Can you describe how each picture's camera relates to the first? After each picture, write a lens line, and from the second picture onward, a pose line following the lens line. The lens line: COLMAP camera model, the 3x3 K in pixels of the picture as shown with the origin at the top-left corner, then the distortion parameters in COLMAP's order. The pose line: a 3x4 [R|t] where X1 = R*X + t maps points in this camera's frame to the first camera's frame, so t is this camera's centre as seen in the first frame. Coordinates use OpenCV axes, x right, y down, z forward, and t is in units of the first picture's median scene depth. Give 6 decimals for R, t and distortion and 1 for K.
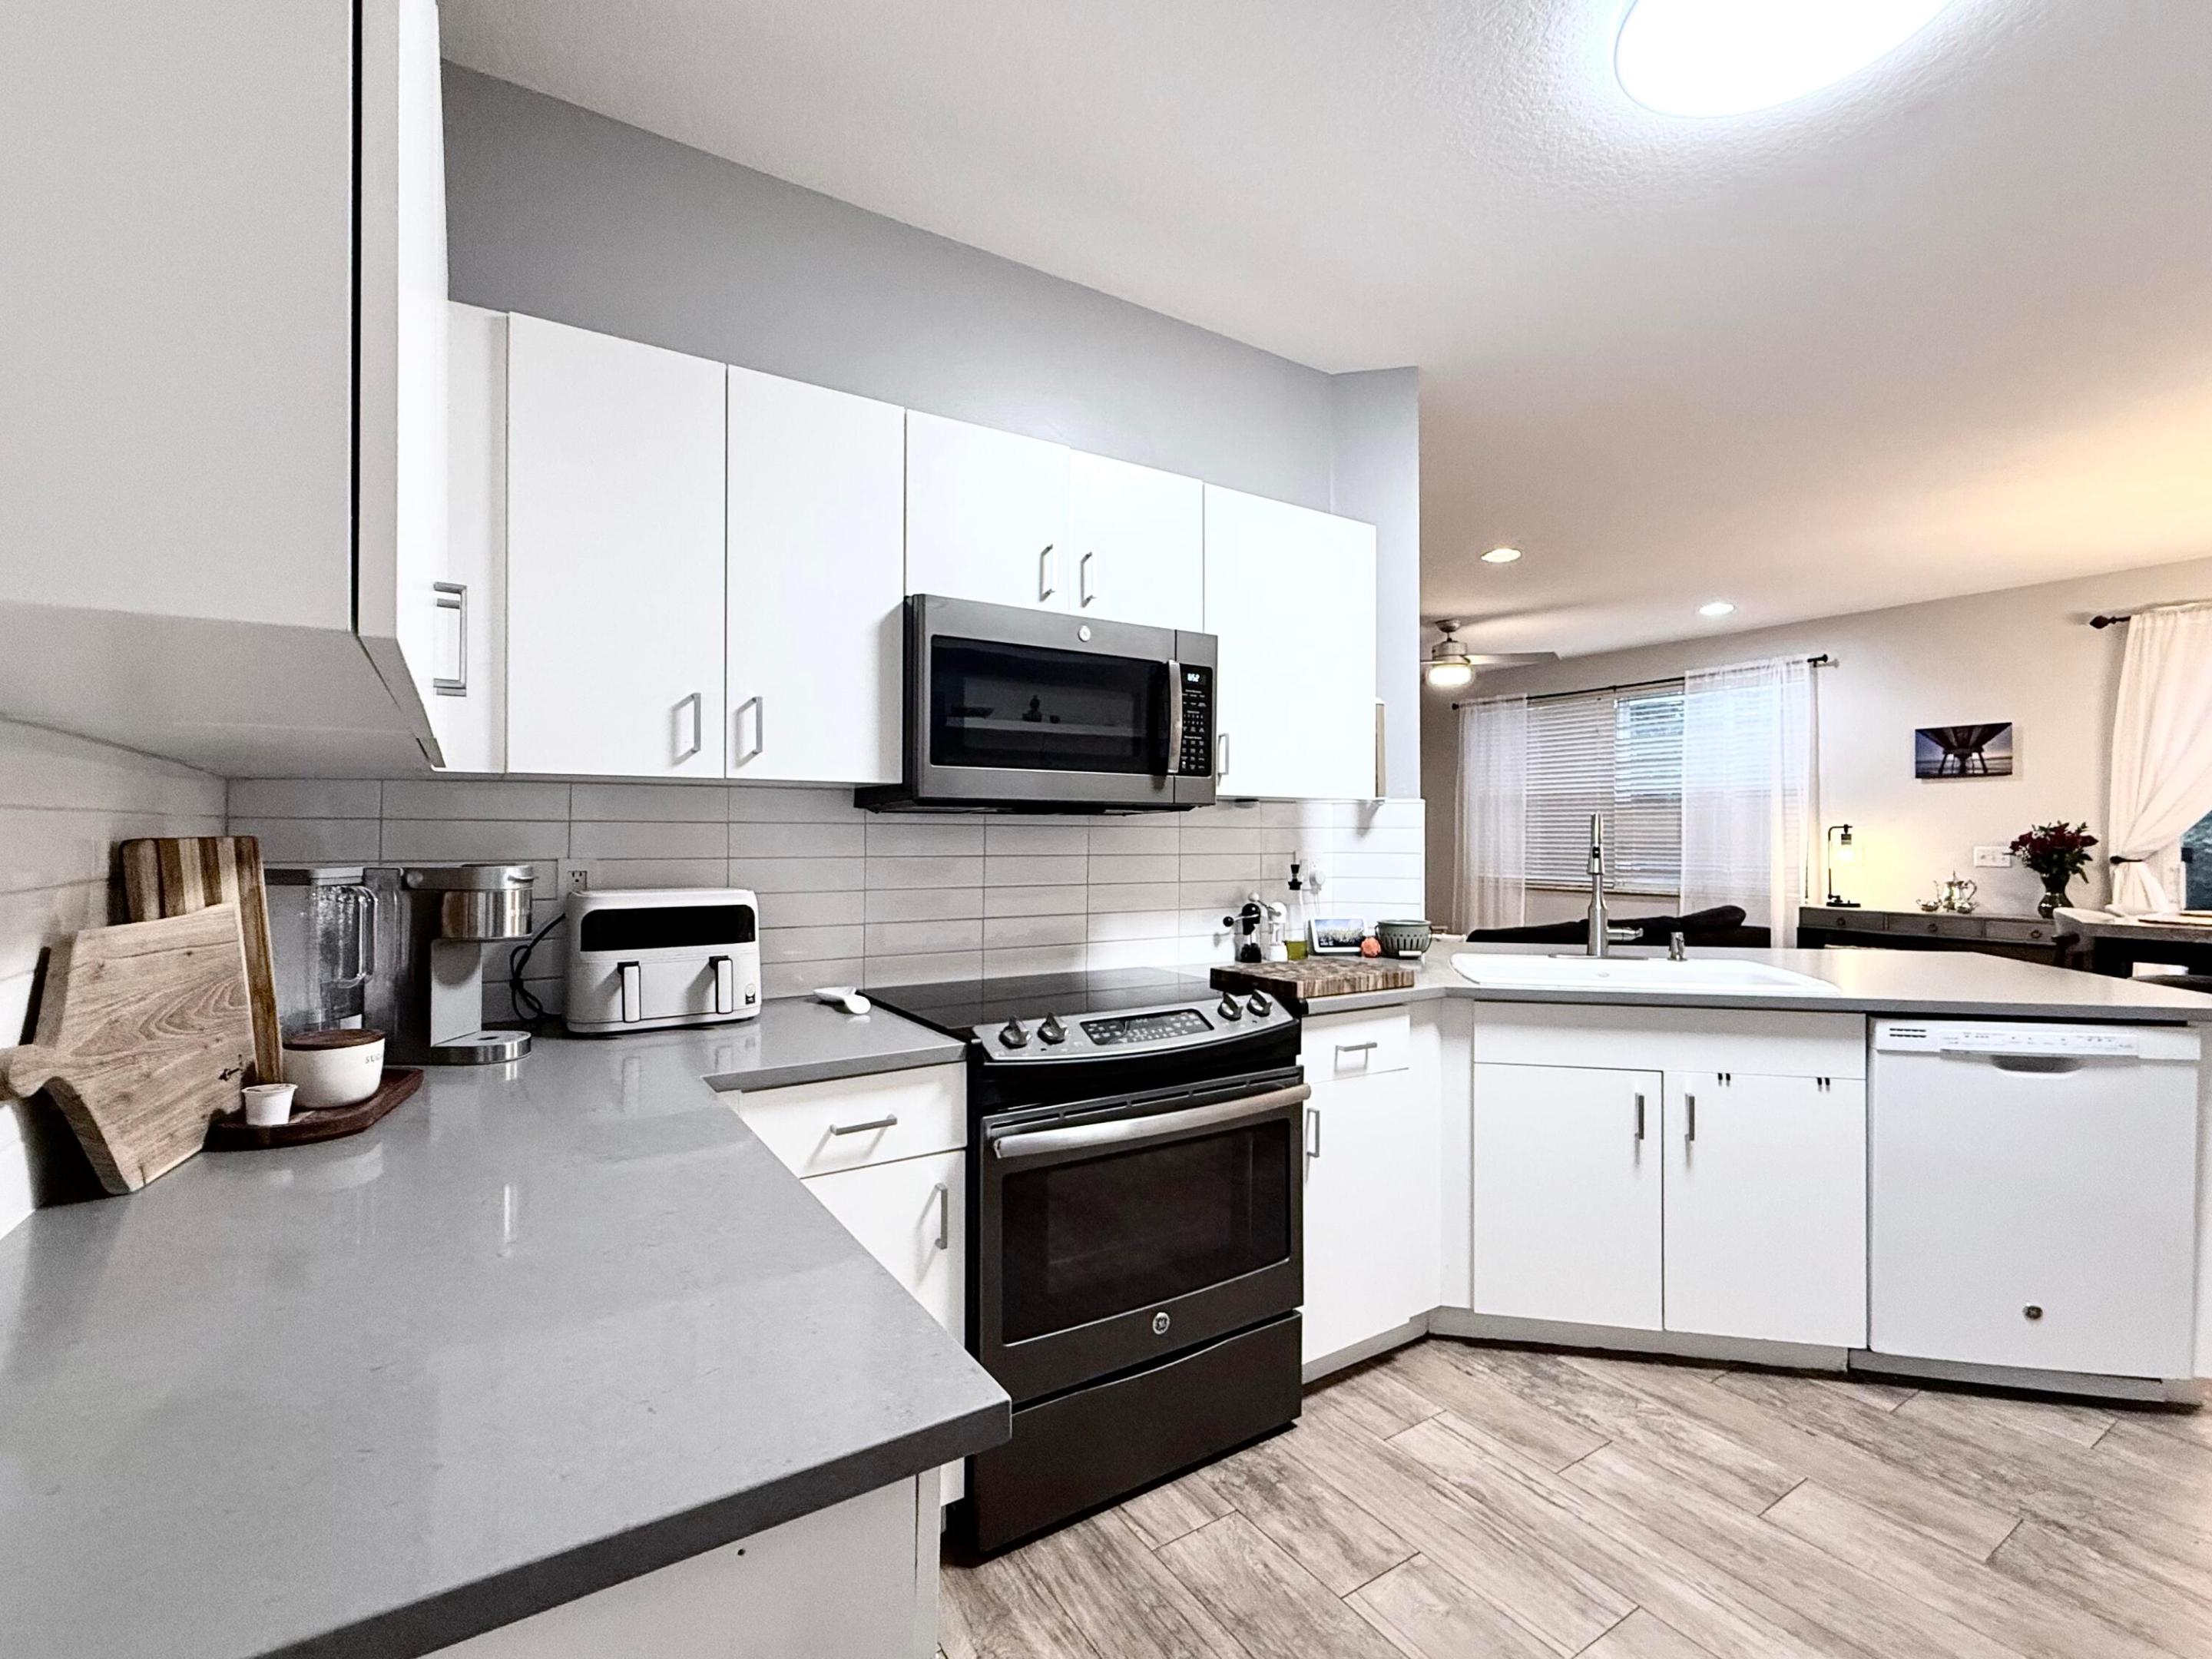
lens RADIAL K [[980.7, 0, 1104.0], [0, 980.7, 835.9], [0, 0, 1]] dist [-0.000709, -0.001197]
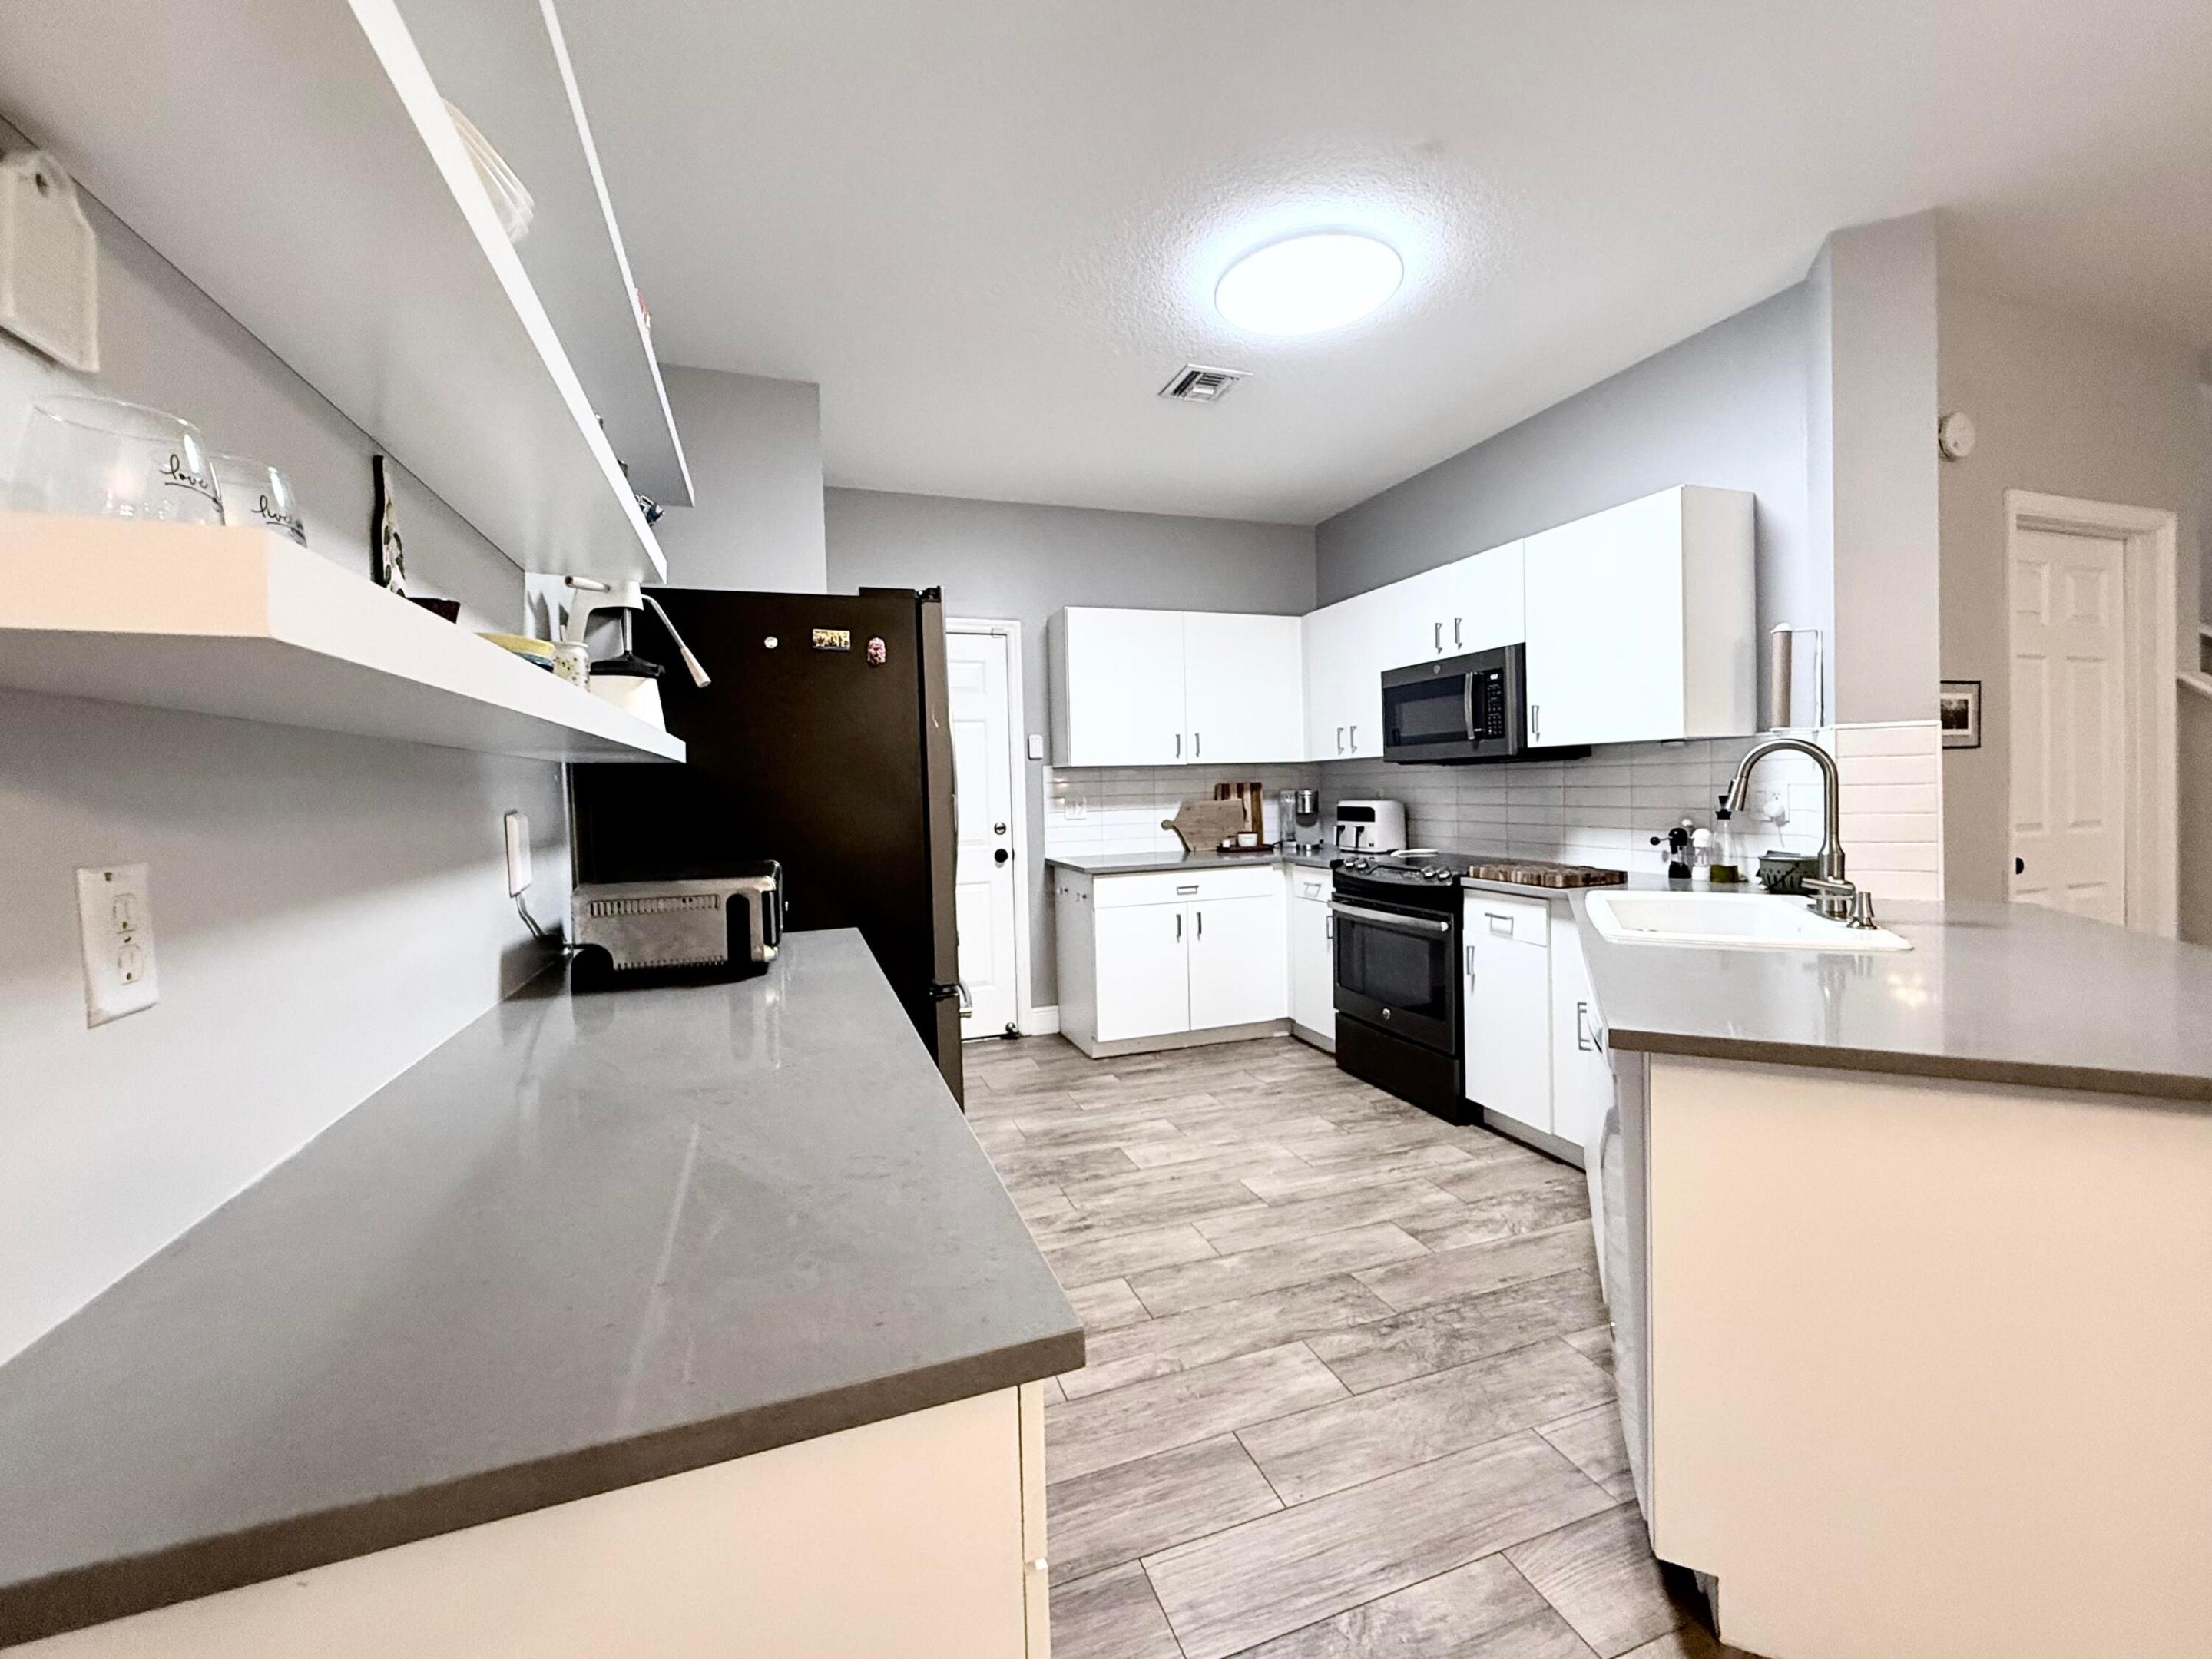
lens RADIAL K [[890.5, 0, 1102.1], [0, 890.5, 818.0], [0, 0, 1]] dist [-0.001288, 0.000189]
pose [[-0.225795, 0.037150, -0.973466, 1.941326], [0.024666, 0.999170, 0.032409, 0.007387], [0.973863, -0.016694, -0.226524, 0.817429]]
